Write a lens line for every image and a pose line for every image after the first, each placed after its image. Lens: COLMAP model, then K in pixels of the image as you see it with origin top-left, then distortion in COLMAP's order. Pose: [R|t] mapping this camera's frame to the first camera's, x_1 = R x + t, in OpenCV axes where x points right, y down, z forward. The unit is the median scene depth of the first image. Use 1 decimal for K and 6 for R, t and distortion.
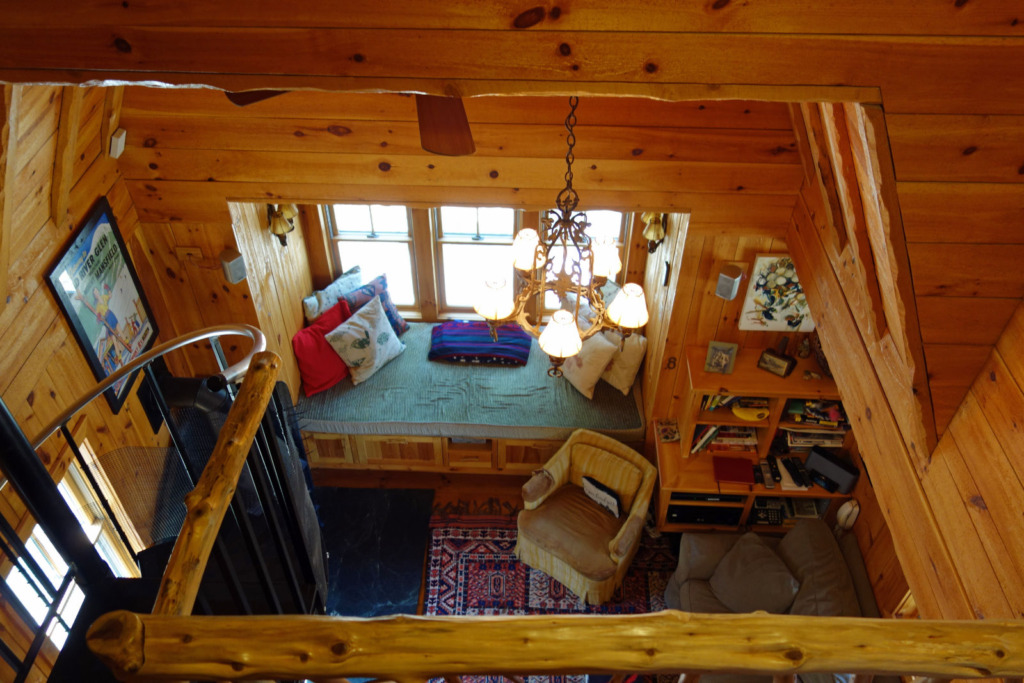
lens RADIAL K [[809.2, 0, 516.8], [0, 809.2, 342.6], [0, 0, 1]] dist [0.007670, -0.005343]
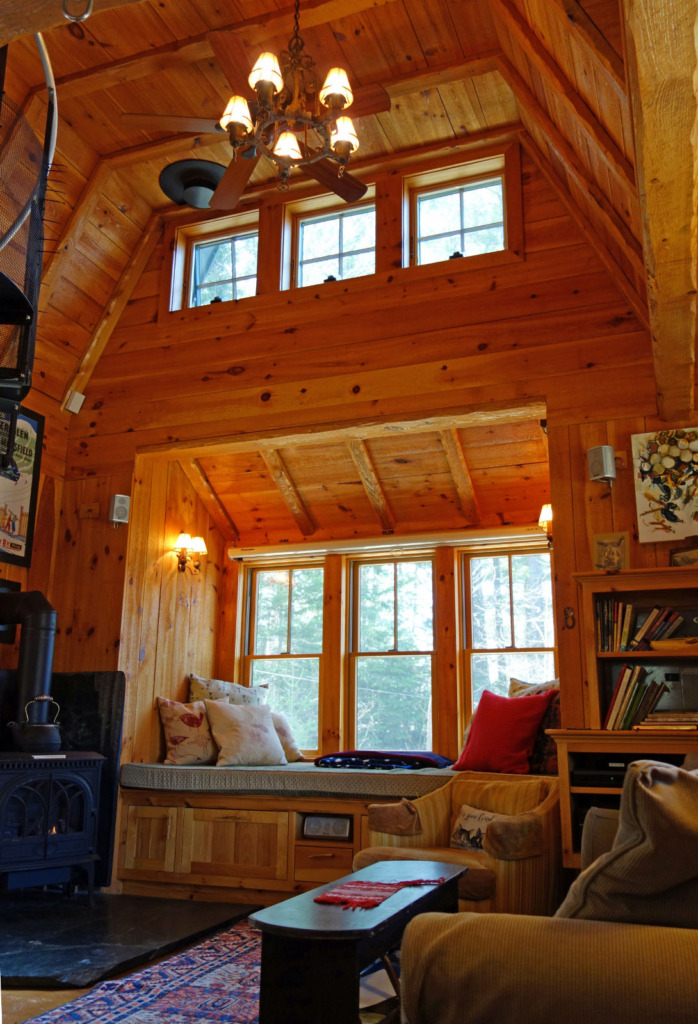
lens RADIAL K [[863.9, 0, 357.4], [0, 863.9, 510.5], [0, 0, 1]] dist [-0.000348, 0.006559]
pose [[0.947661, -0.082309, -0.308486, 0.292502], [-0.217406, 0.541240, -0.812277, 0.756440], [0.233823, 0.836830, 0.495018, 0.517951]]
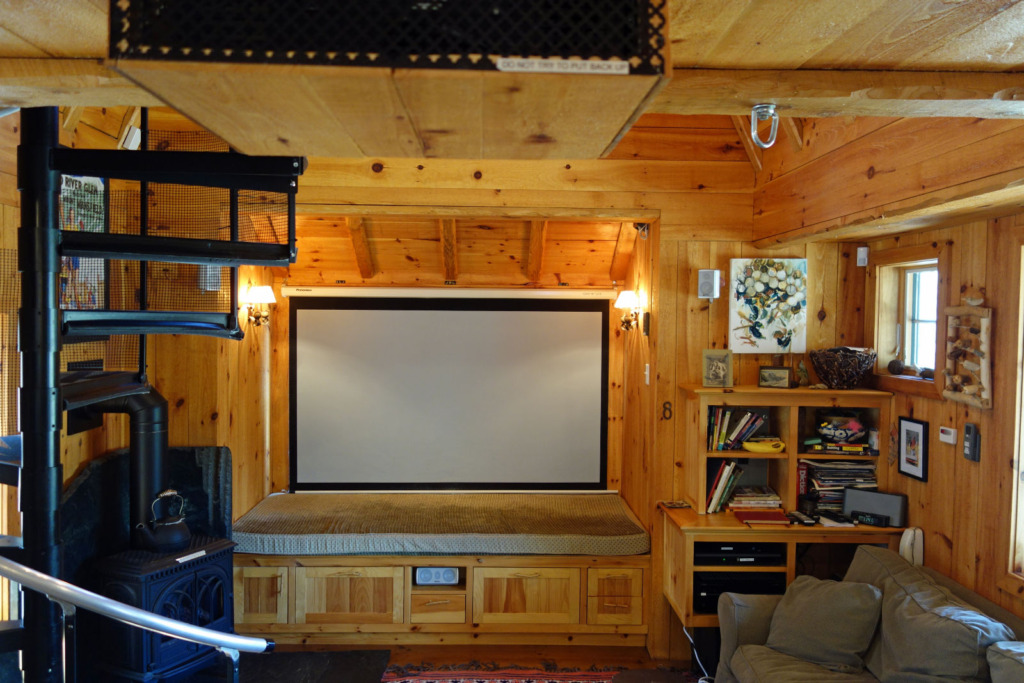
lens RADIAL K [[809.2, 0, 519.0], [0, 809.2, 343.8], [0, 0, 1]] dist [0.007670, -0.005343]
pose [[0.997464, 0.000544, 0.071174, -0.046427], [0.046841, 0.747881, -0.662179, 0.634905], [-0.053590, 0.663833, 0.745958, 0.306273]]
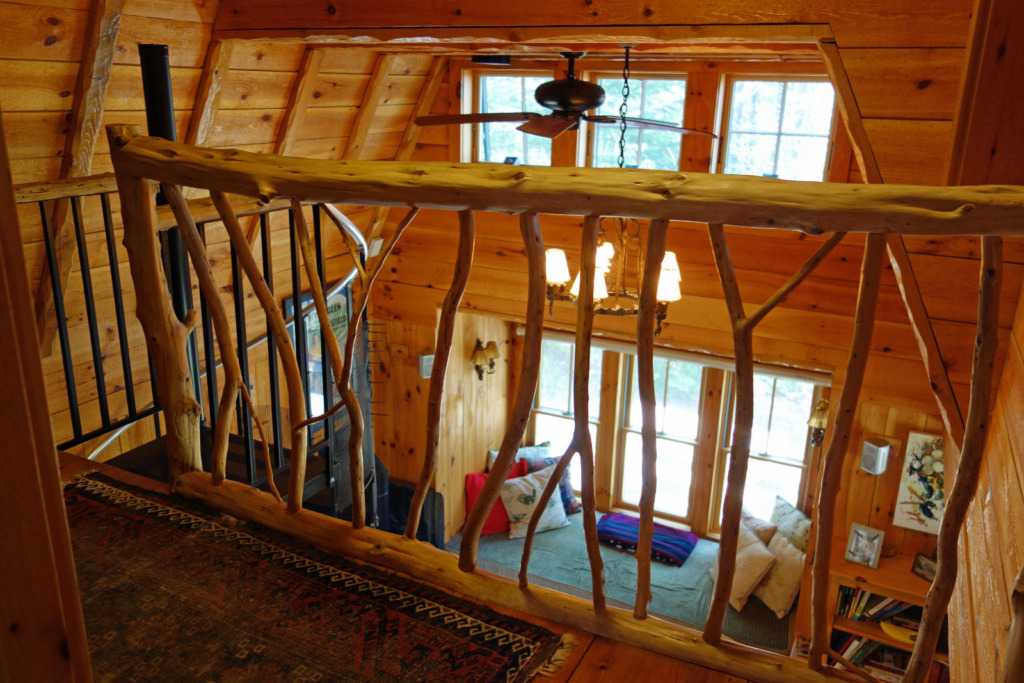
lens RADIAL K [[809.2, 0, 514.6], [0, 809.2, 340.2], [0, 0, 1]] dist [0.007670, -0.005343]
pose [[0.909004, 0.138854, -0.392978, 0.230355], [-0.297684, 0.876220, -0.378976, 0.288412], [0.291712, 0.461474, 0.837822, 0.024756]]
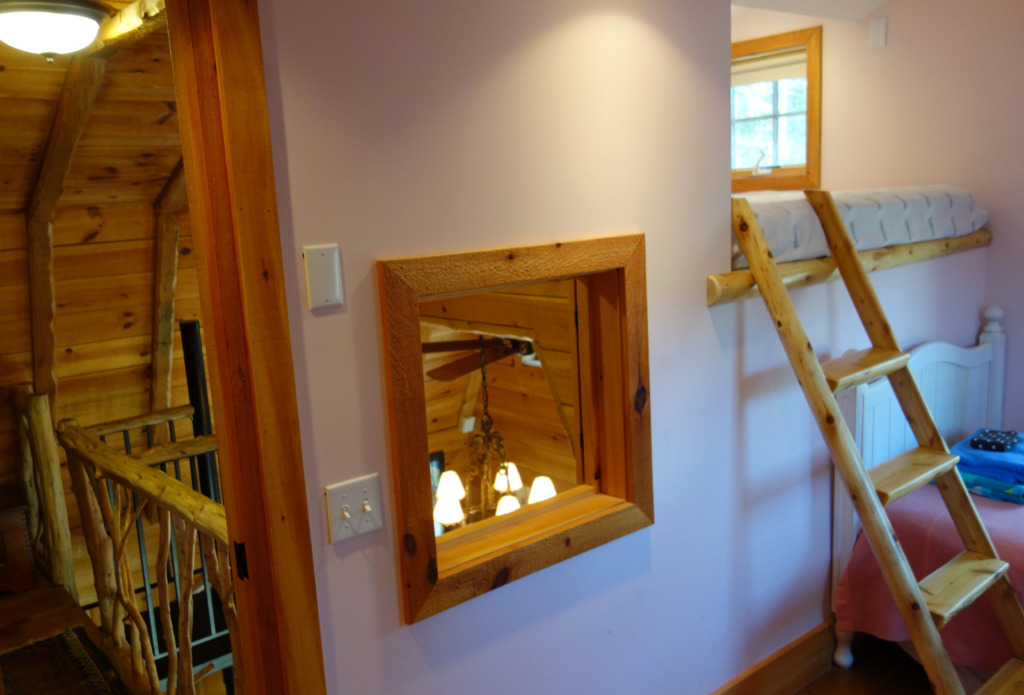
lens RADIAL K [[859.8, 0, 507.6], [0, 859.8, 348.3], [0, 0, 1]] dist [-0.000350, -0.005099]
pose [[0.663023, 0.088082, -0.743399, 0.658131], [-0.464523, 0.827149, -0.316294, 0.098377], [0.587042, 0.555037, 0.589335, 0.019419]]
